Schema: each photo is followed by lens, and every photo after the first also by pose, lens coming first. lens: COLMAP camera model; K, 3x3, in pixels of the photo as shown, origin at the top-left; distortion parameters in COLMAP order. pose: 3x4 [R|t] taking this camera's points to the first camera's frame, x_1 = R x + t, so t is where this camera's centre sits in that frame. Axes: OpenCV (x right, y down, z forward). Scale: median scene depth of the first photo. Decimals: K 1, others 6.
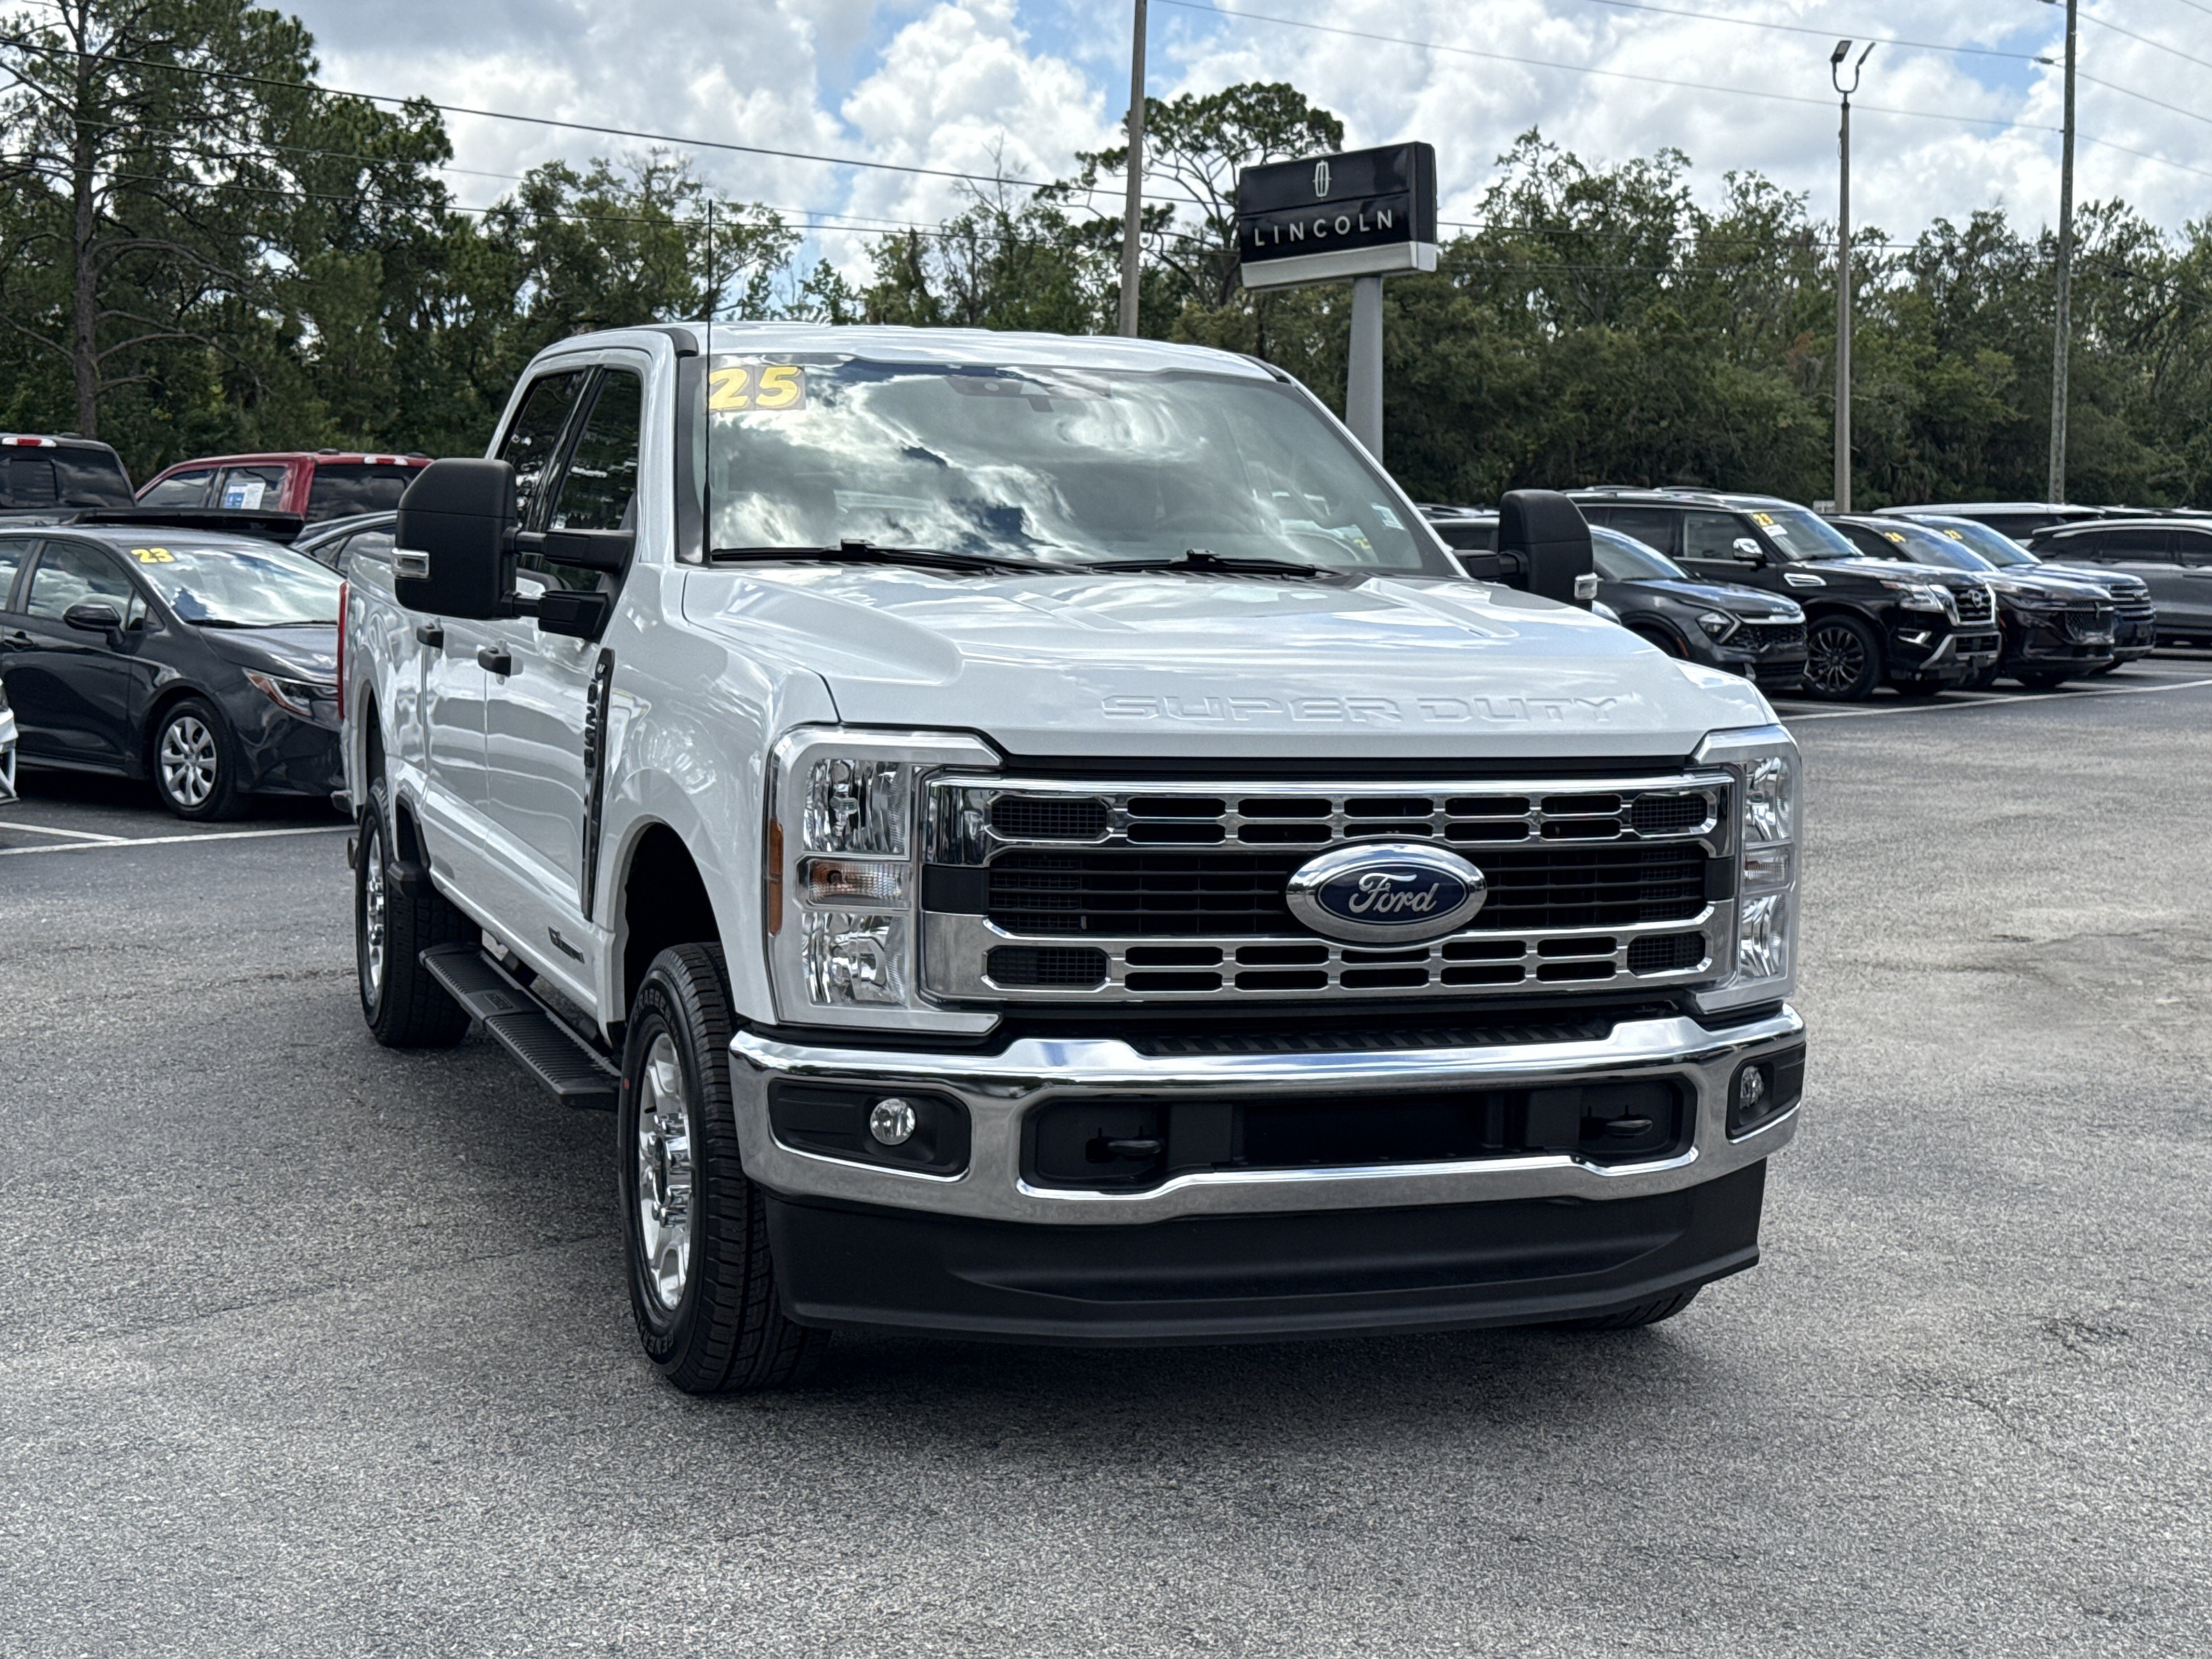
lens RADIAL K [[3148.6, 0, 1106.0], [0, 3148.6, 829.5], [0, 0, 1]] dist [0.162279, -0.308434]
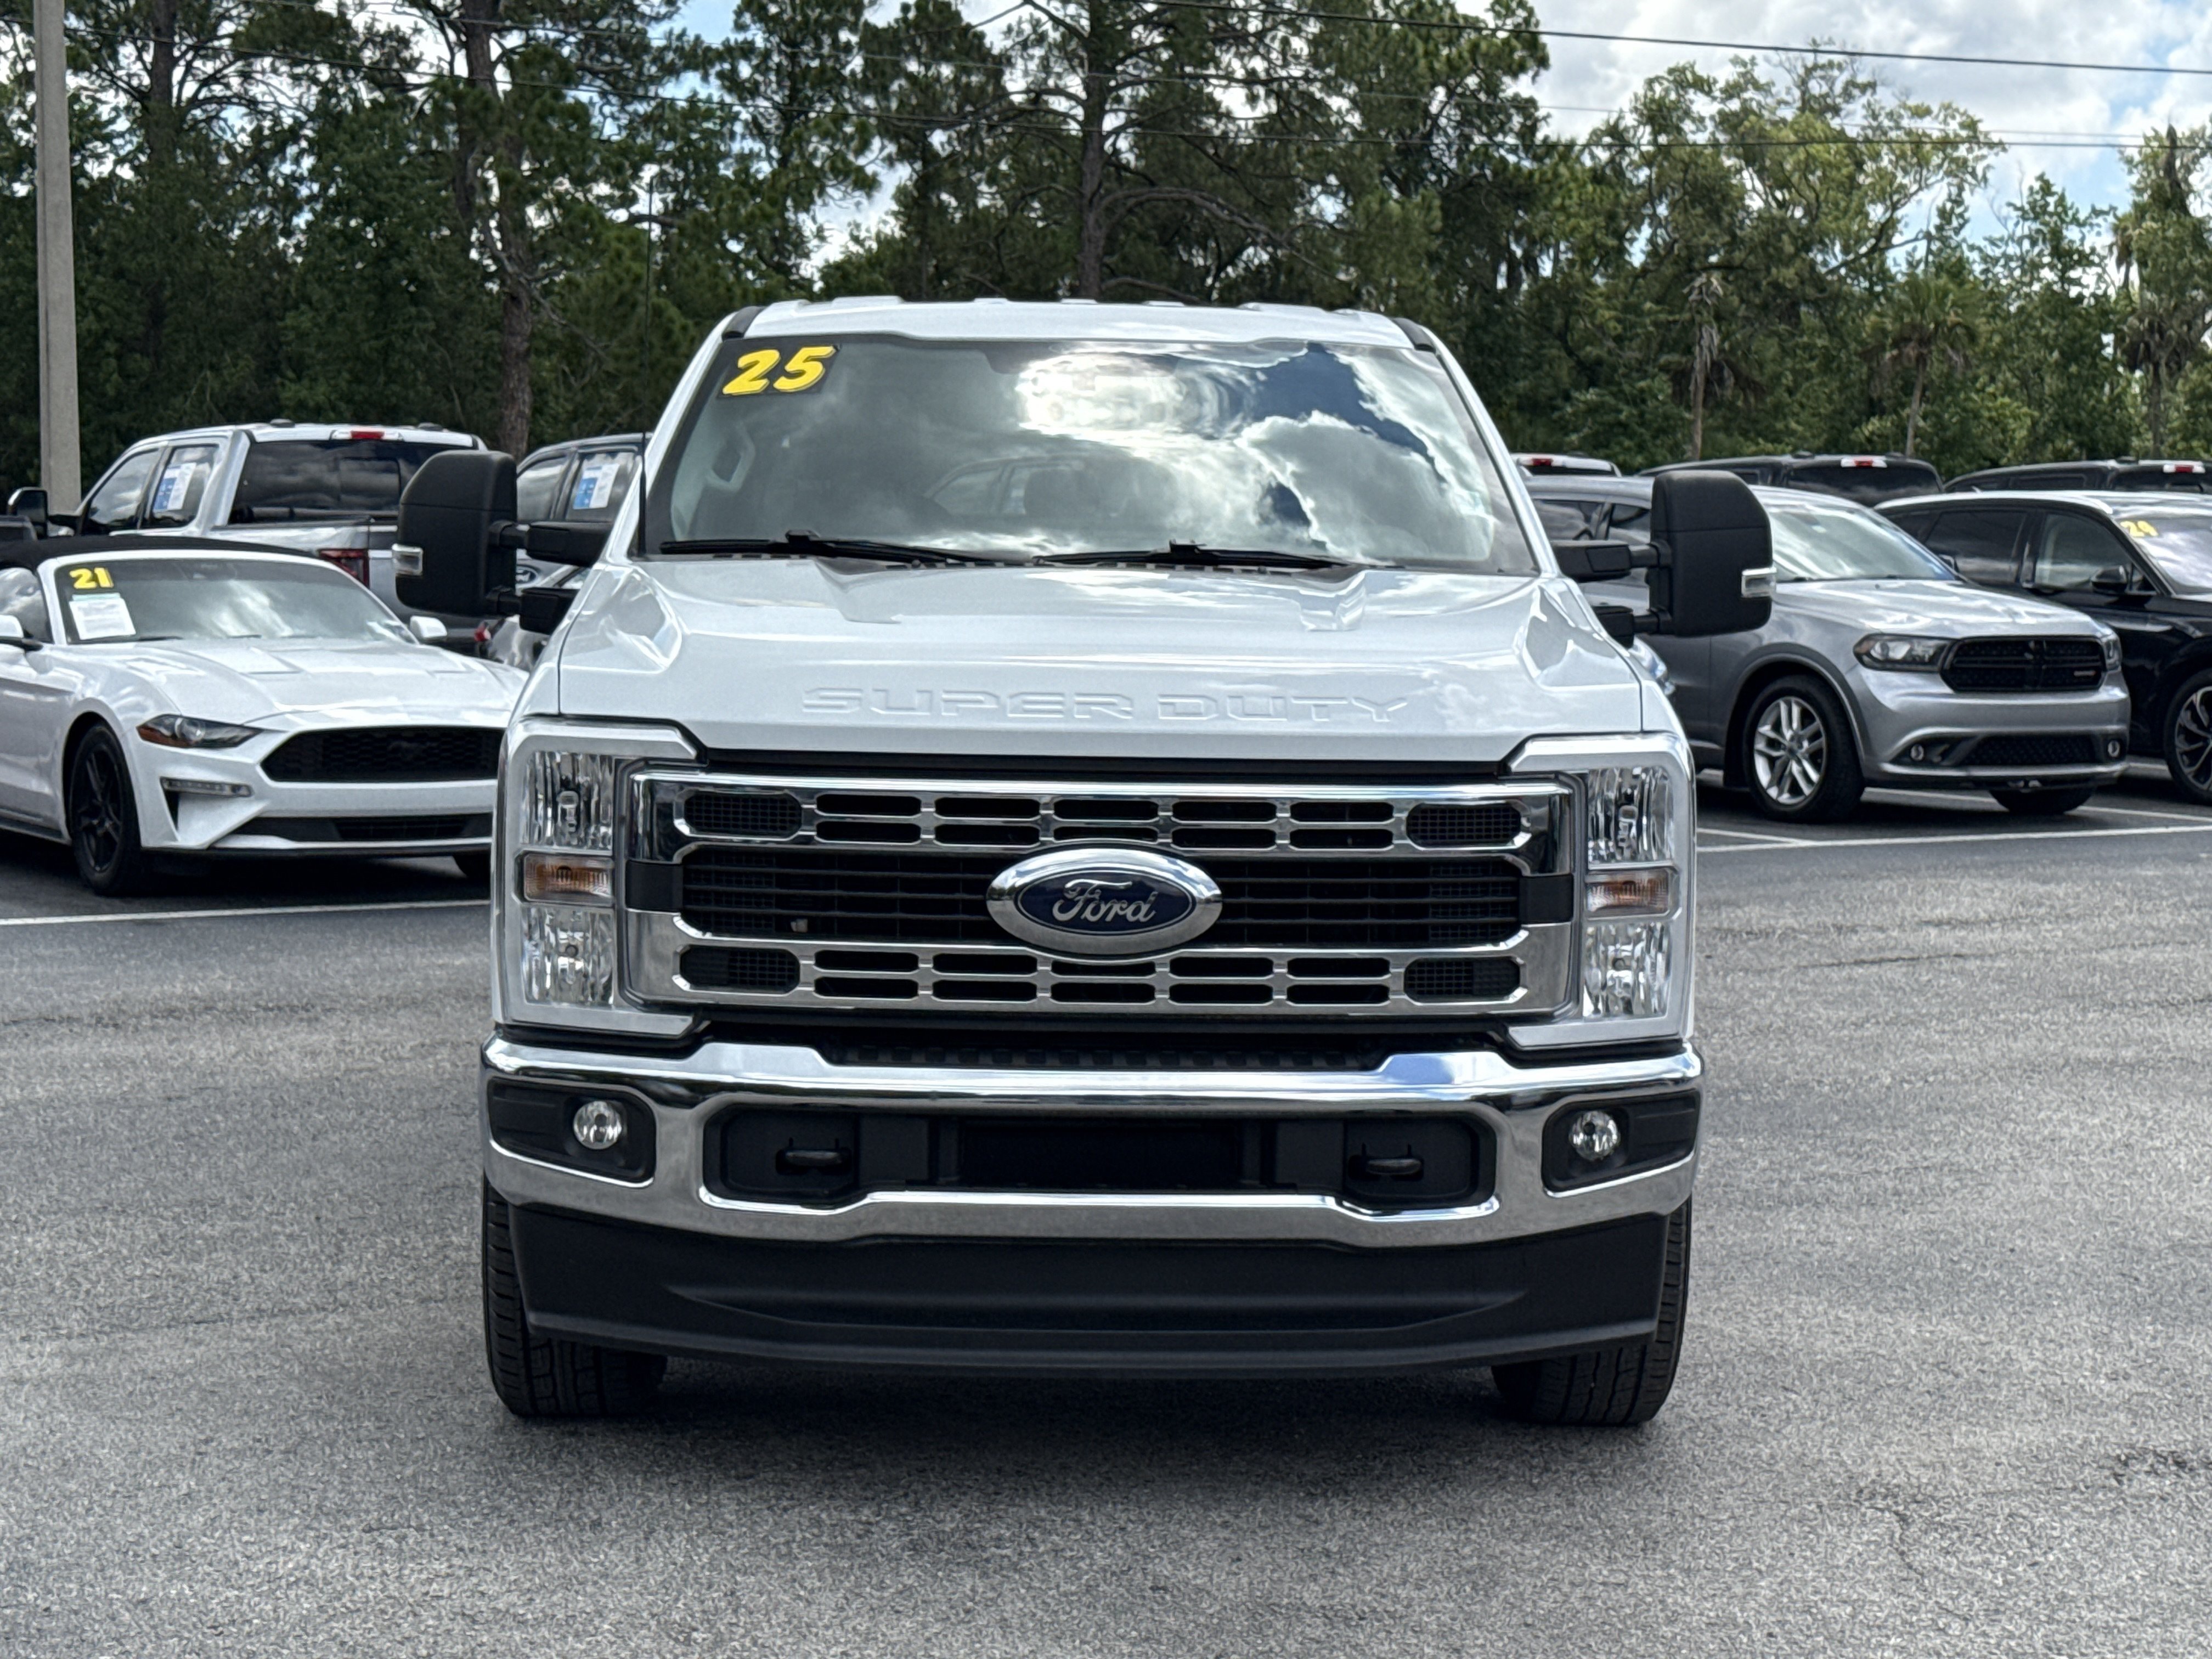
lens RADIAL K [[4185.6, 0, 1159.5], [0, 4185.6, 832.6], [0, 0, 1]] dist [0.169641, -0.321118]
pose [[0.951096, 0.014910, -0.308536, 0.447903], [-0.022545, 0.999521, -0.021196, 0.023599], [0.308072, 0.027115, 0.950977, -0.162214]]
